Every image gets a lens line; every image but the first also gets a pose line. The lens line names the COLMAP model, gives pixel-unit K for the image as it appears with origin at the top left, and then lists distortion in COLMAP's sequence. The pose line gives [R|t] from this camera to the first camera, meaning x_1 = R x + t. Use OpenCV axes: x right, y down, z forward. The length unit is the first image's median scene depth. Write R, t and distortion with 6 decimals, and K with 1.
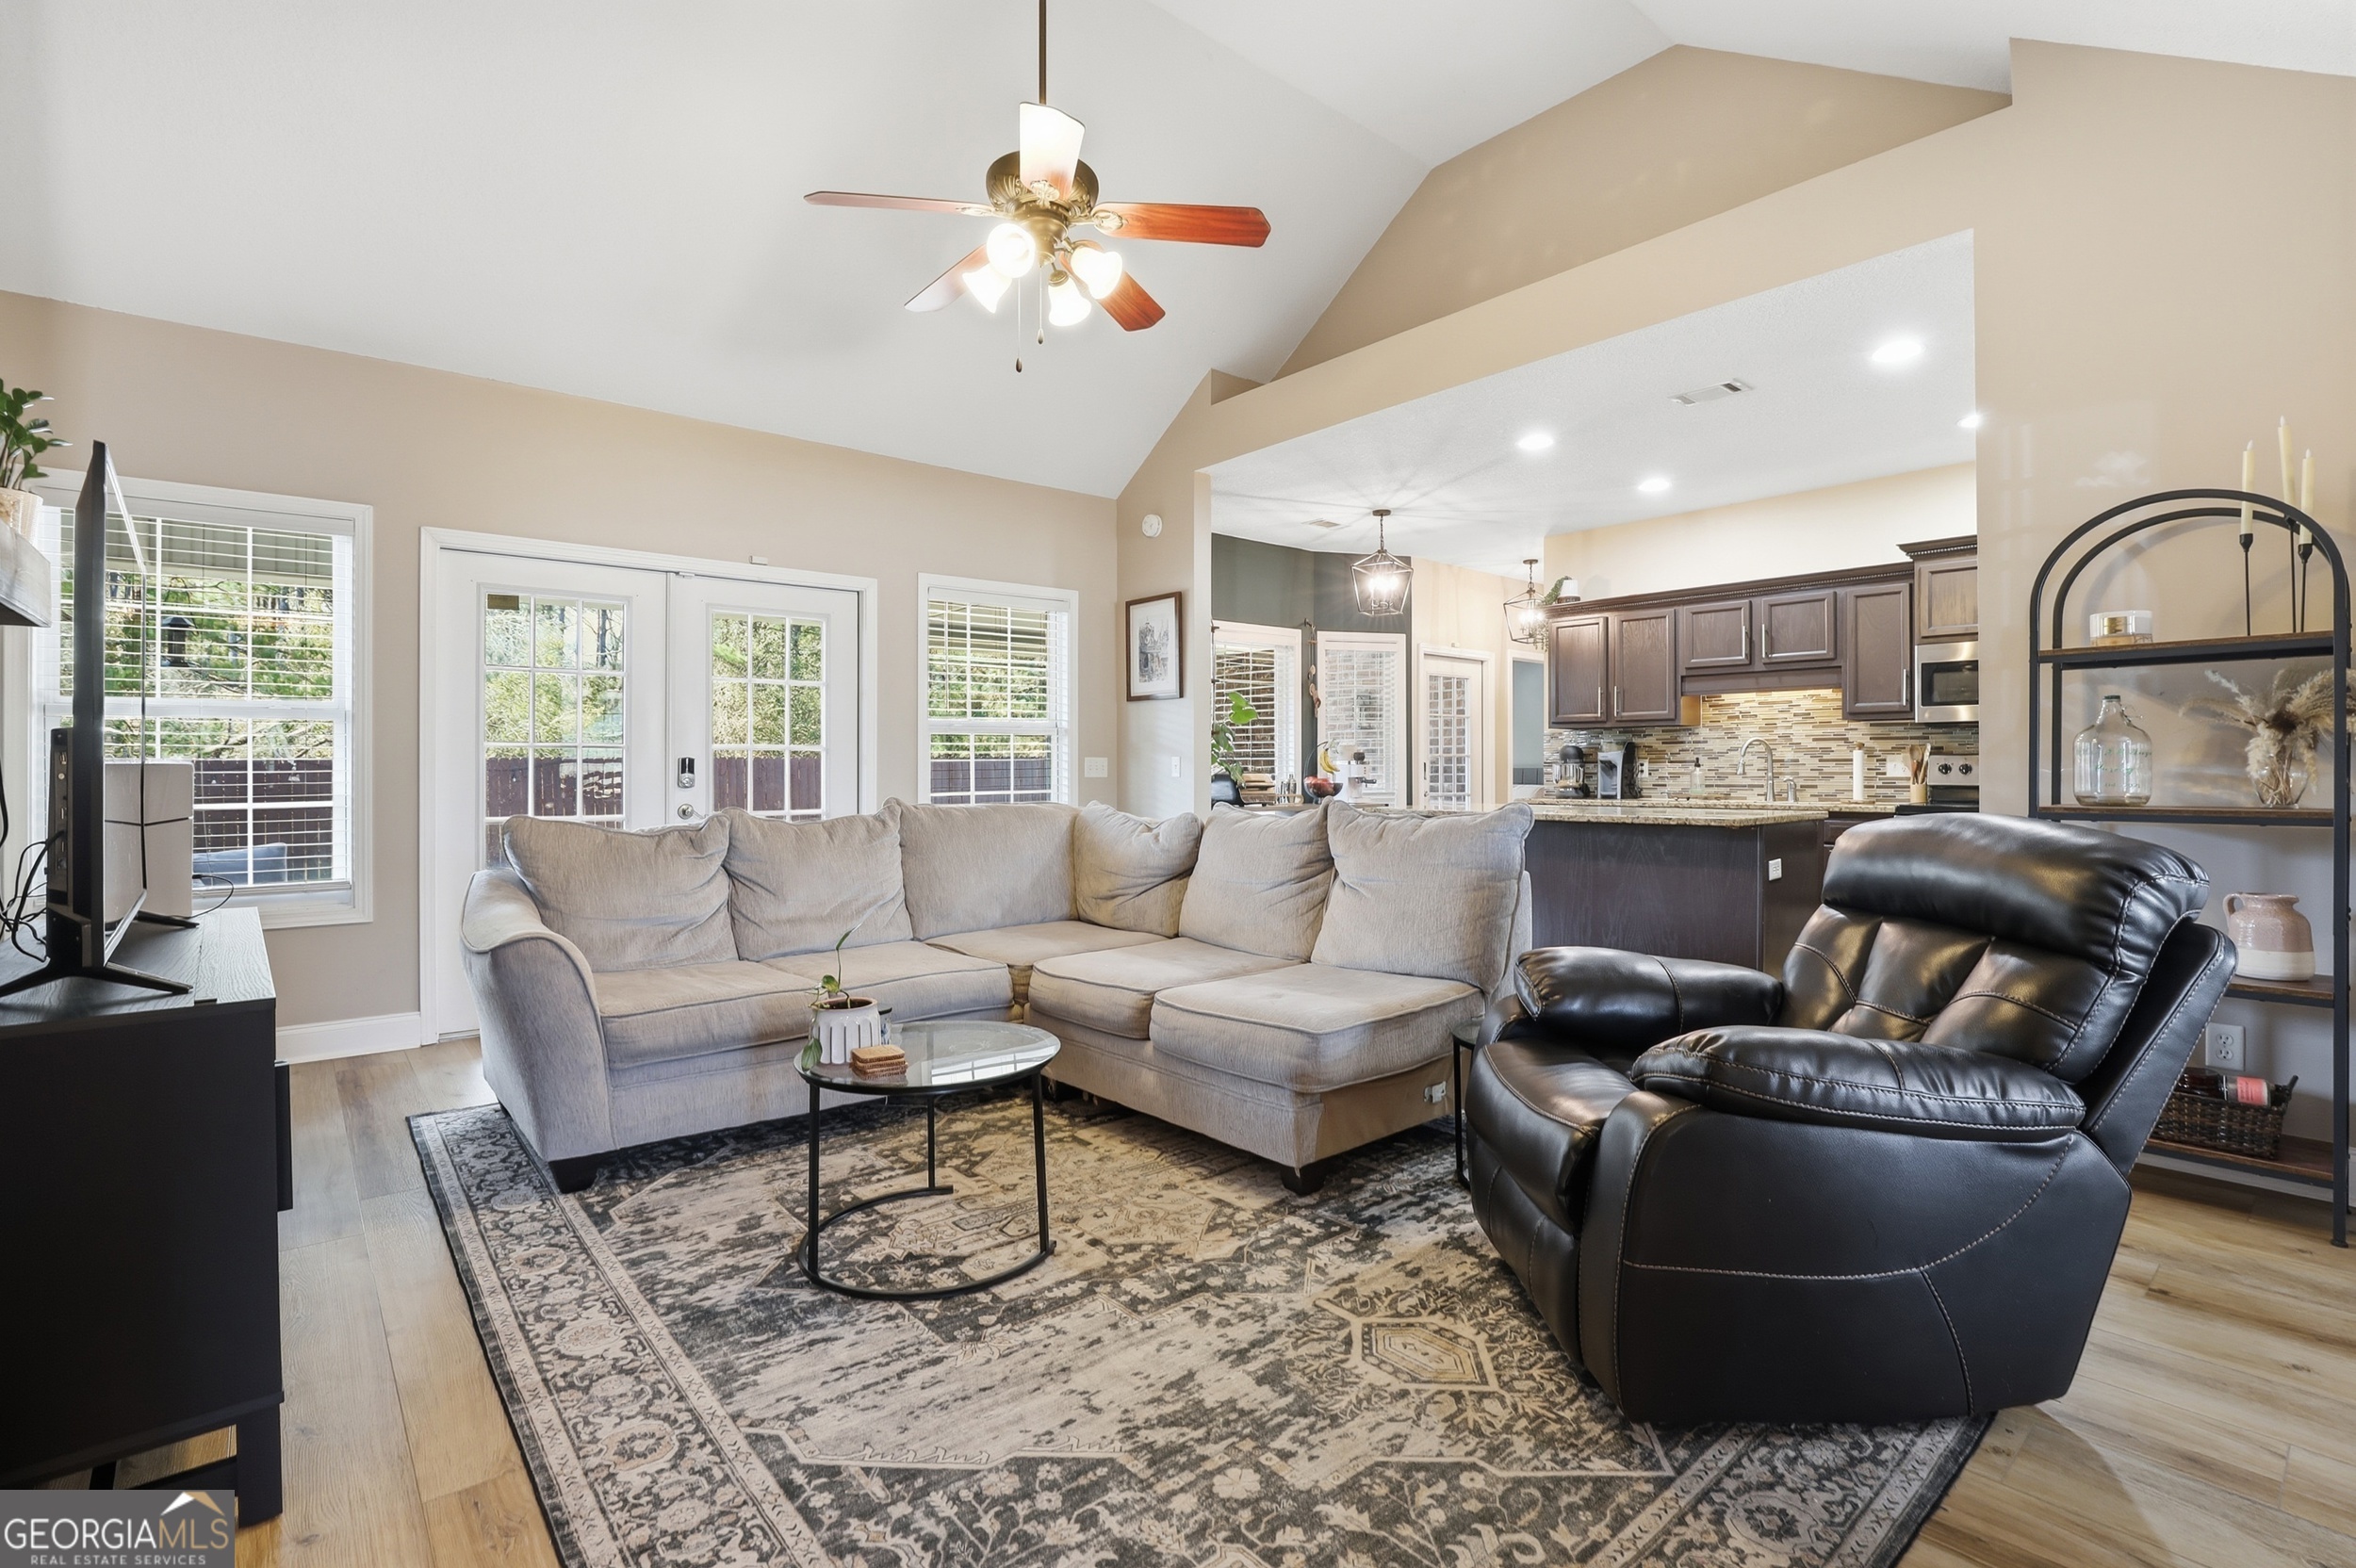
lens RADIAL K [[1089.0, 0, 1184.6], [0, 1089.0, 765.5], [0, 0, 1]] dist [-0.036405, 0.007104]
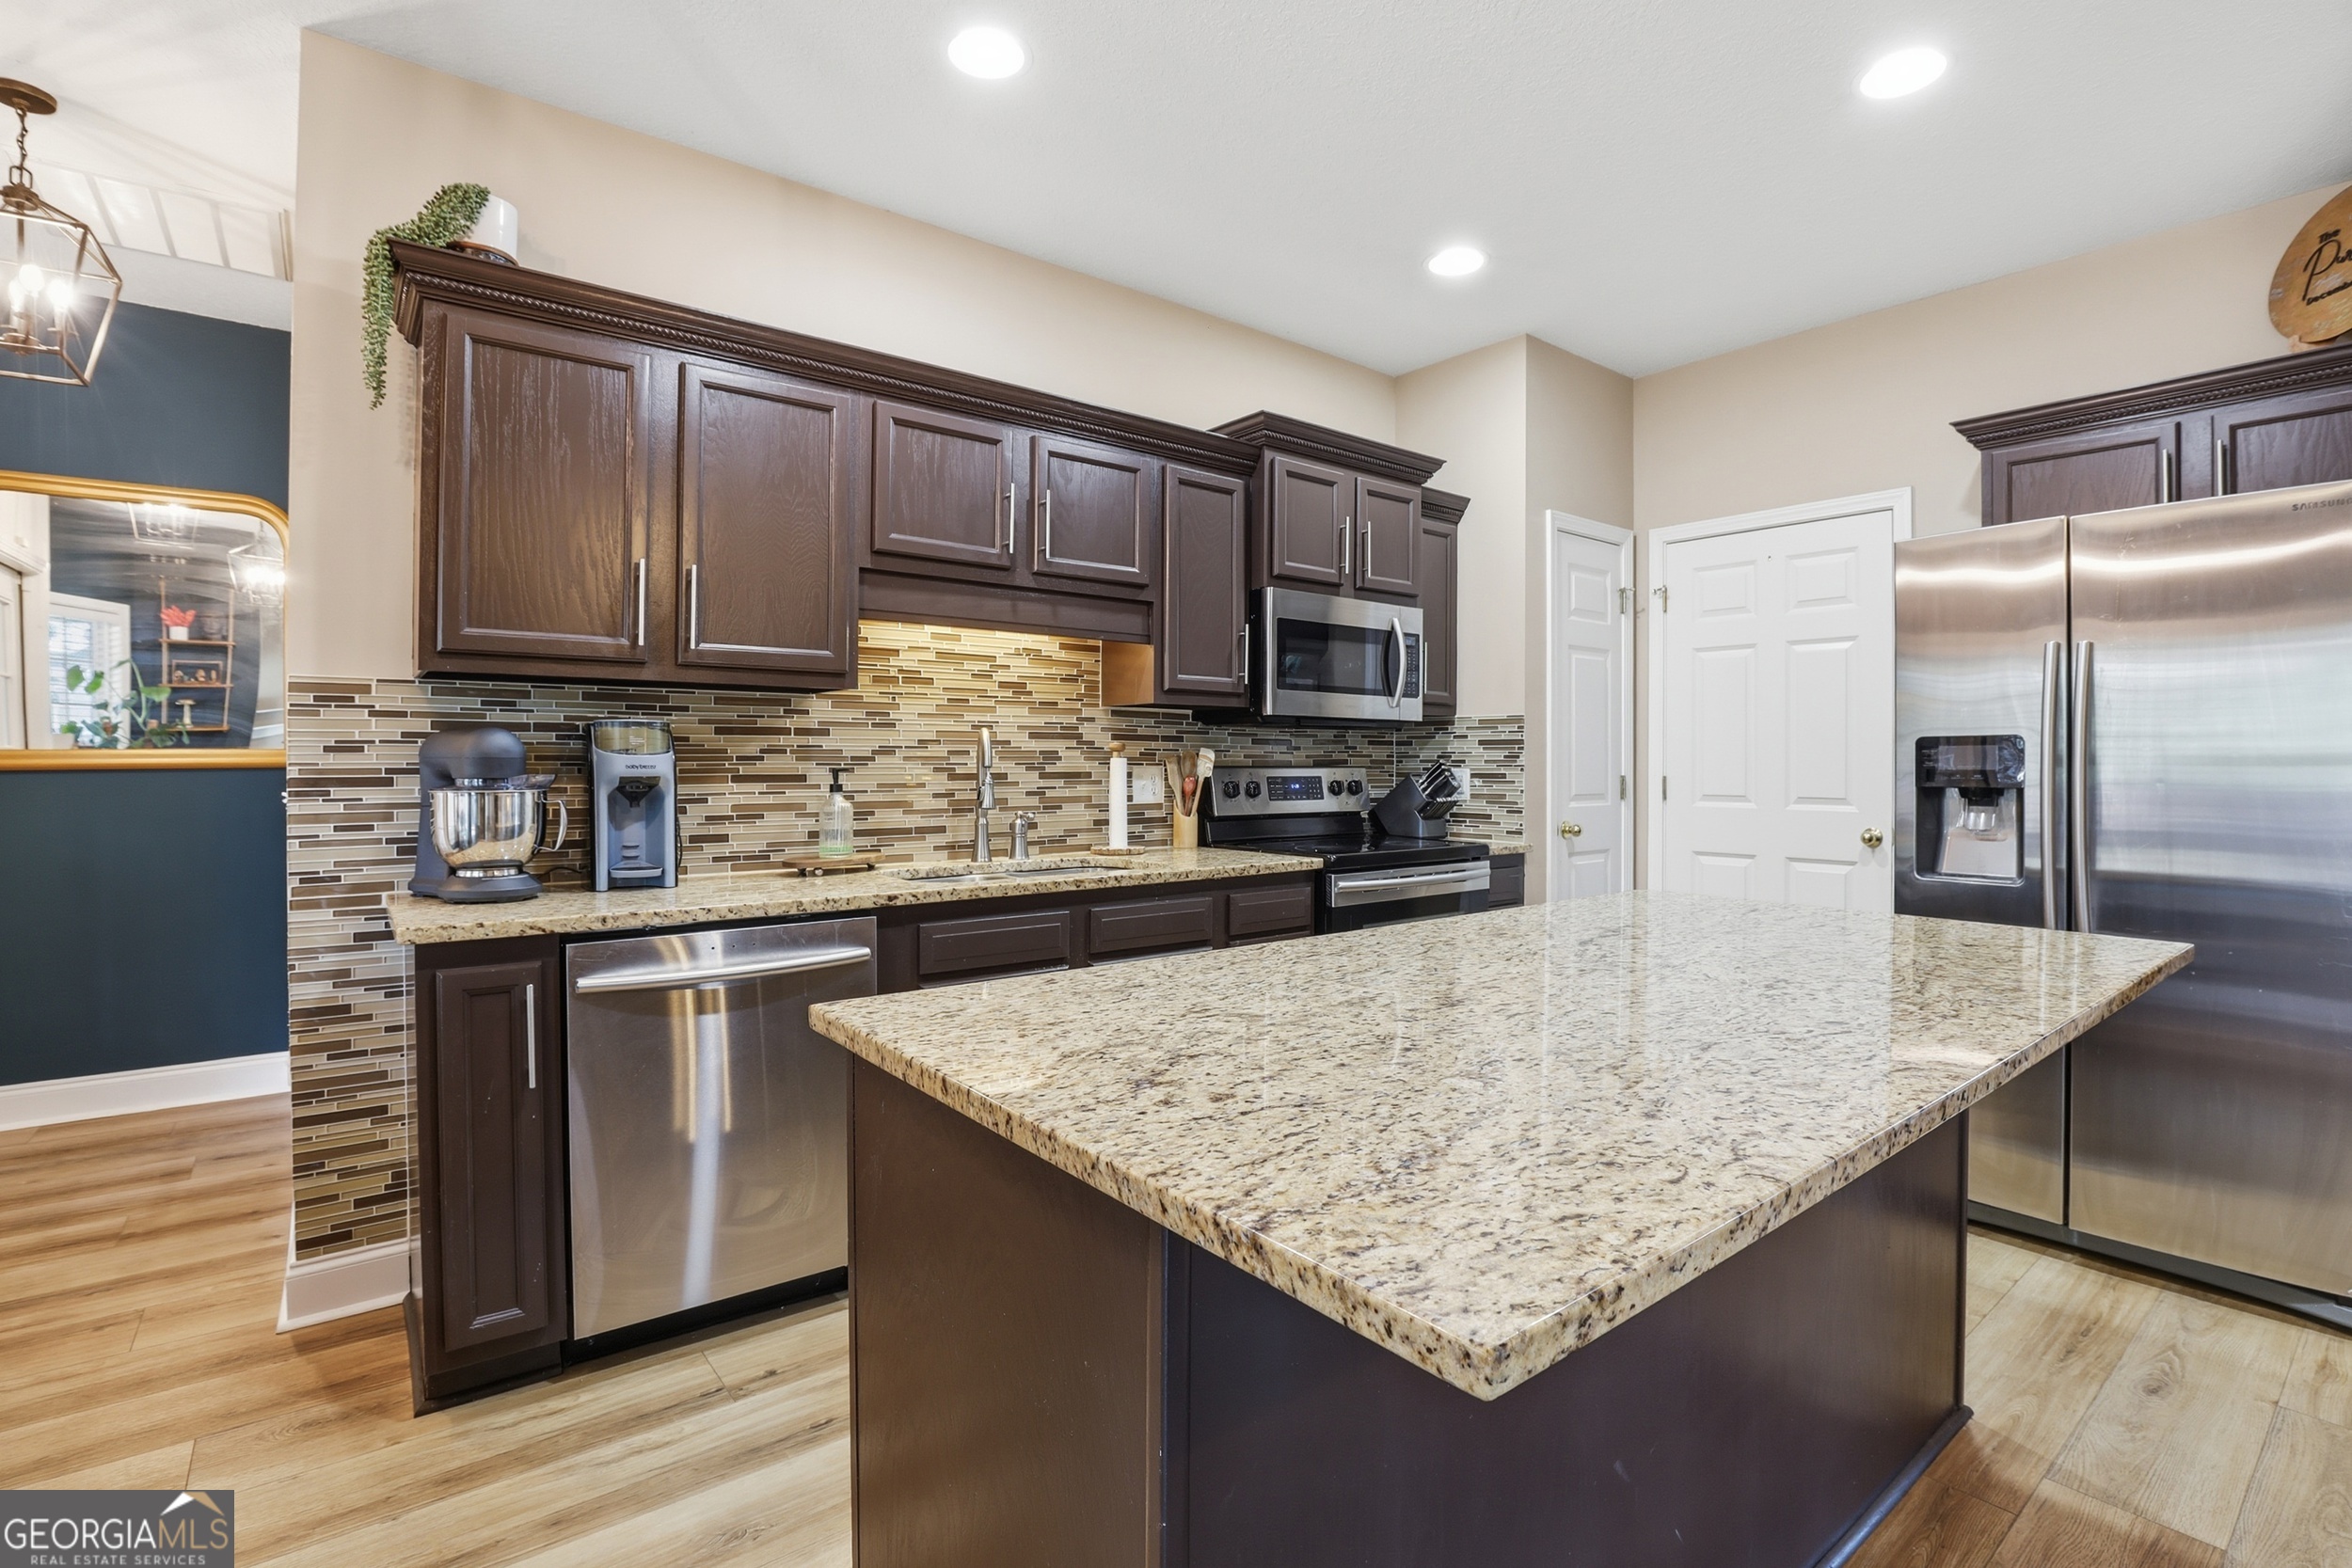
lens RADIAL K [[1087.1, 0, 1211.5], [0, 1087.1, 771.1], [0, 0, 1]] dist [-0.036405, 0.007104]
pose [[0.023978, -0.008629, 0.999675, 0.098039], [-0.008651, 0.999924, 0.008839, -0.019971], [-0.999675, -0.008860, 0.023902, 1.468196]]
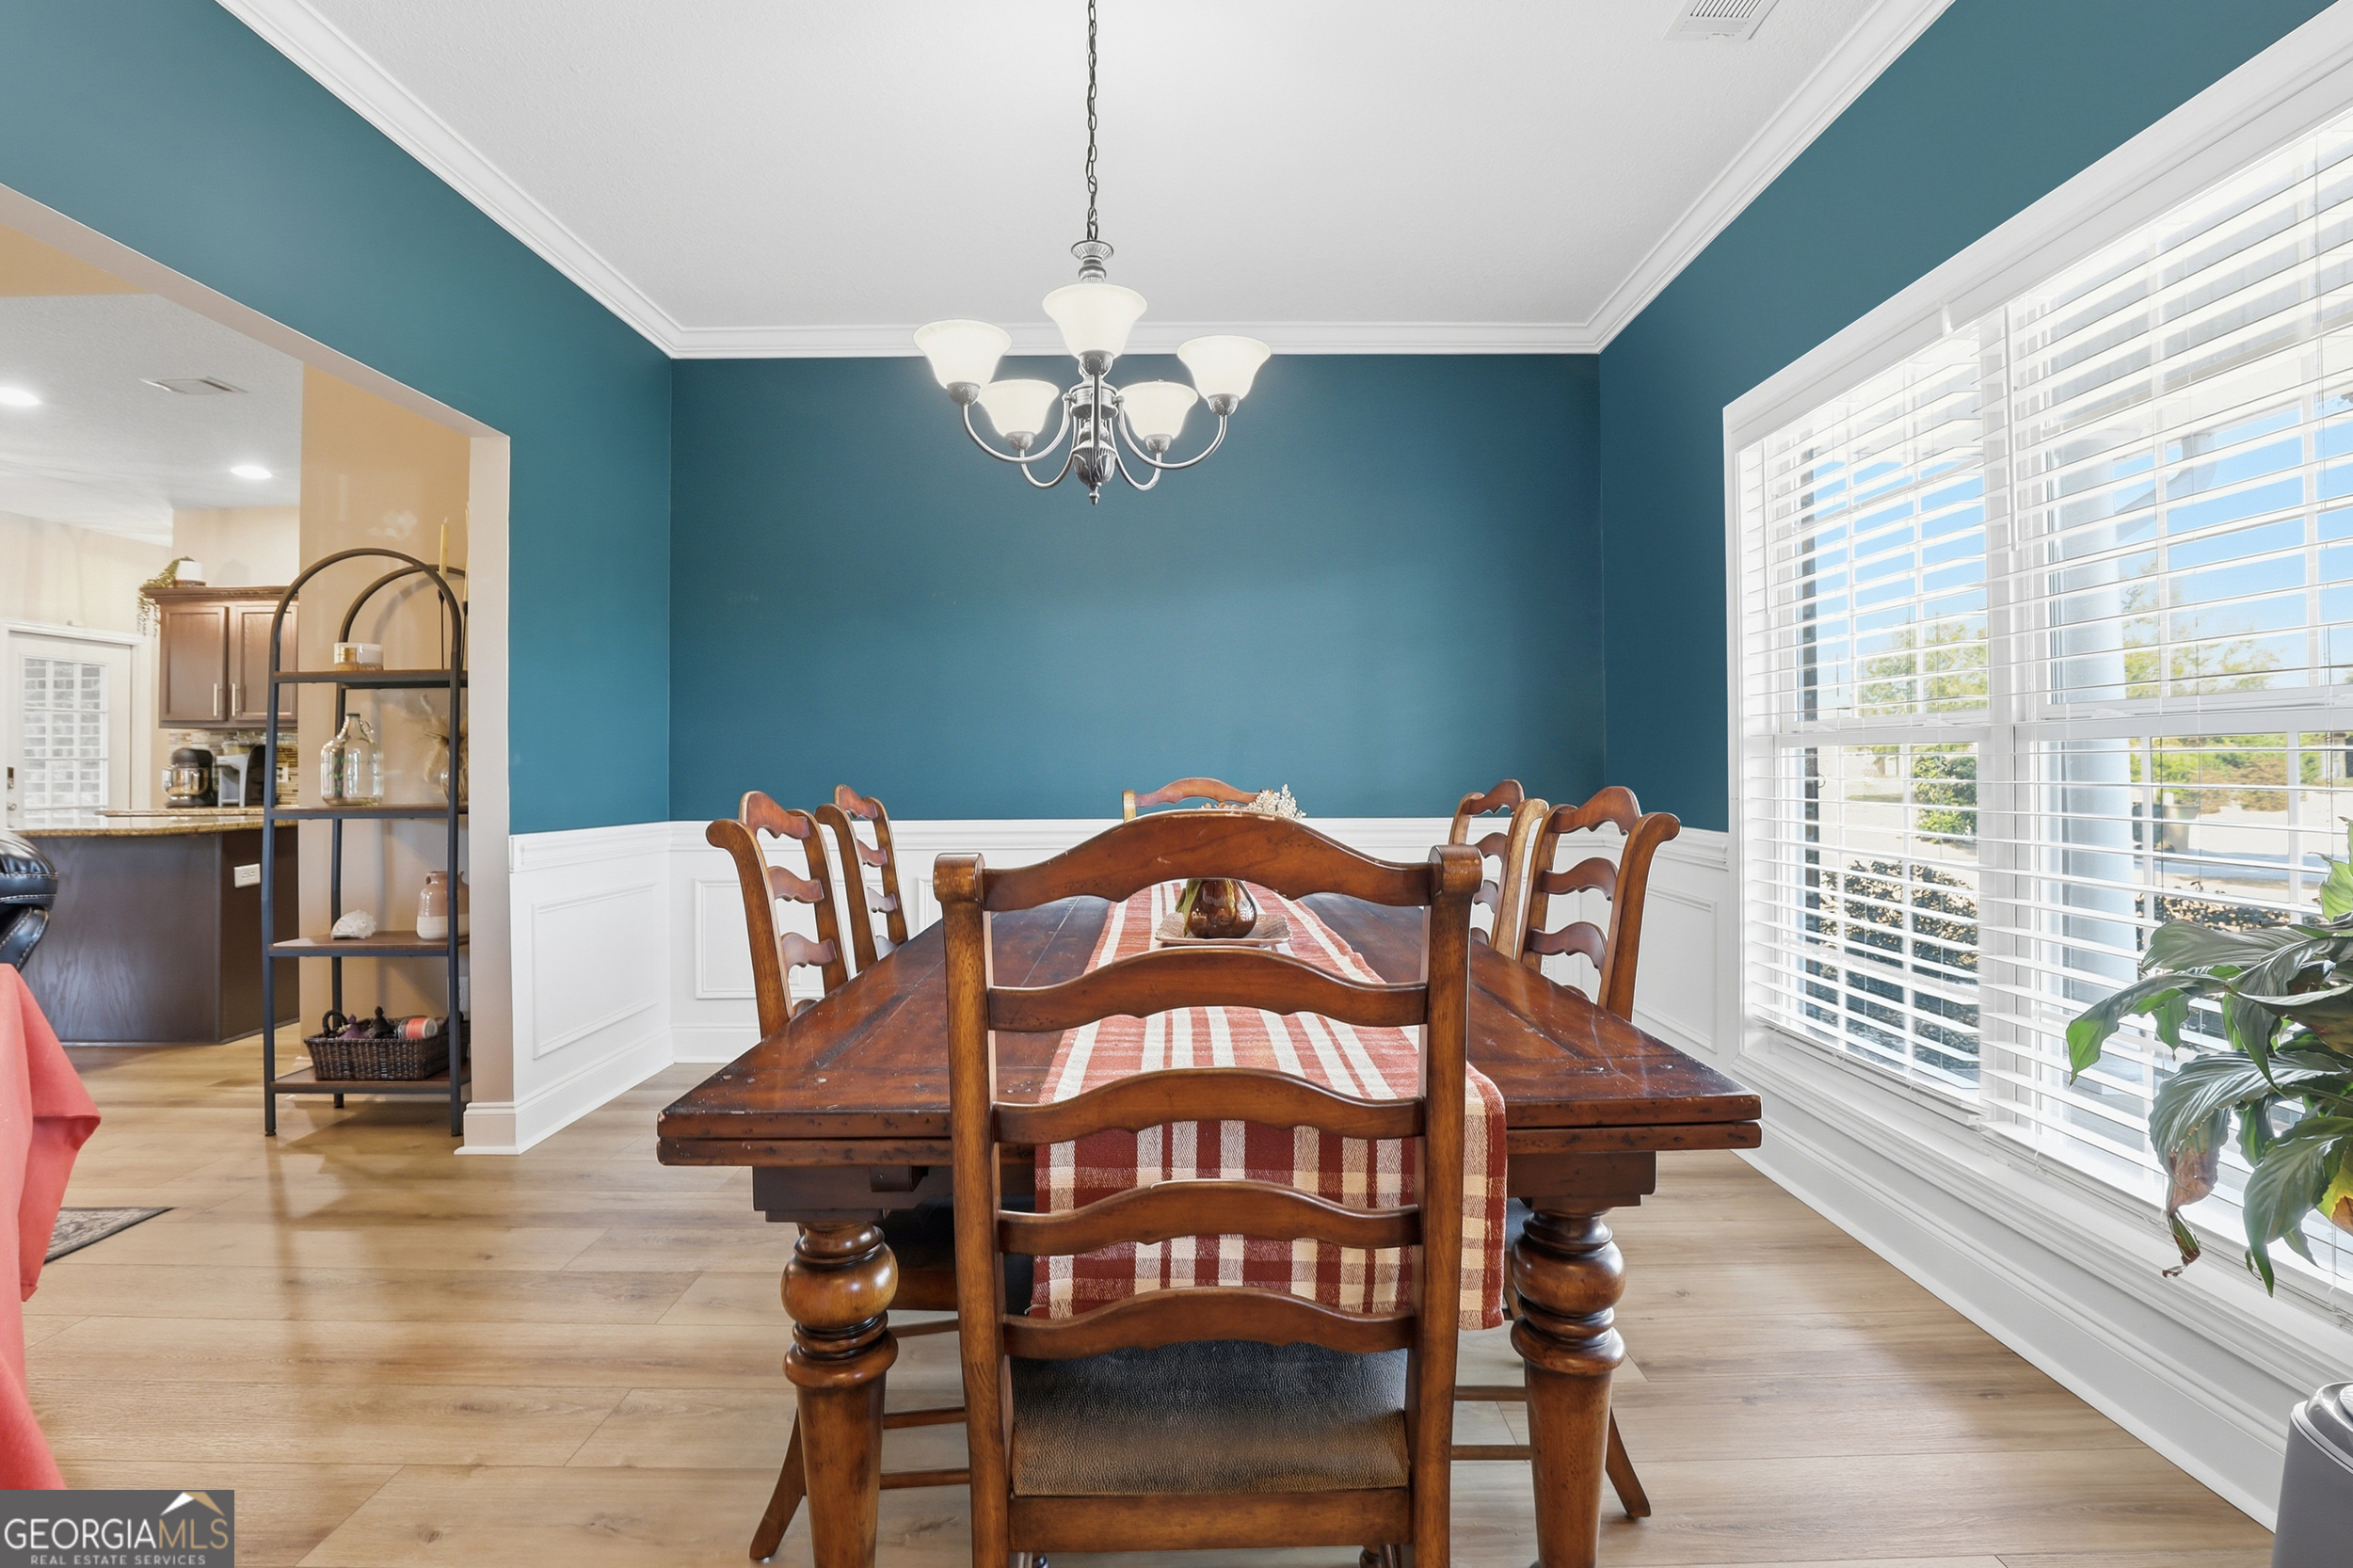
lens RADIAL K [[1087.7, 0, 1173.7], [0, 1087.7, 762.3], [0, 0, 1]] dist [-0.036405, 0.007104]
pose [[0.644536, 0.002169, 0.764570, 0.398103], [0.001296, 0.999991, -0.003930, -0.003858], [-0.764572, 0.003523, 0.644528, -0.338095]]
